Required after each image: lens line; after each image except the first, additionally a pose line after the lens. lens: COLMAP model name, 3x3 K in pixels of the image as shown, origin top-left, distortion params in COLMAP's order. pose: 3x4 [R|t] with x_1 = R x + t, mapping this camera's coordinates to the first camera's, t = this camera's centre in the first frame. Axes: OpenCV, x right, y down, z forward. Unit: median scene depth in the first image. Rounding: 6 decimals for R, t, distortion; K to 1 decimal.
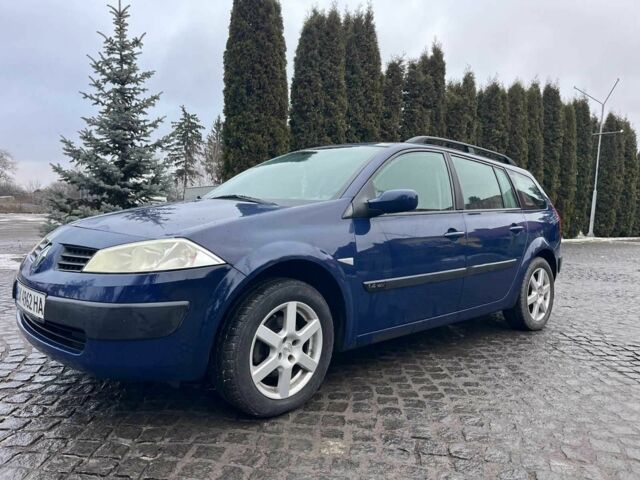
lens RADIAL K [[552.0, 0, 320.0], [0, 552.0, 240.0], [0, 0, 1]] dist [0.117862, -0.172545]
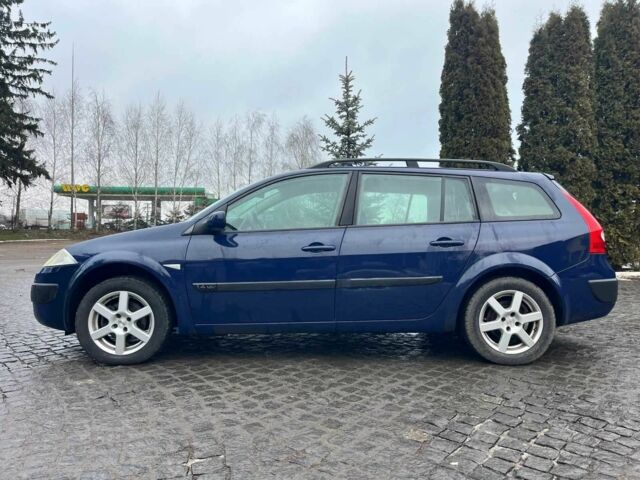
lens RADIAL K [[552.0, 0, 320.0], [0, 552.0, 240.0], [0, 0, 1]] dist [0.117862, -0.172545]
pose [[0.656386, -0.016675, -0.754241, 0.542457], [-0.019513, 0.999046, -0.039068, 0.007981], [0.754173, 0.040362, 0.655434, 0.150702]]
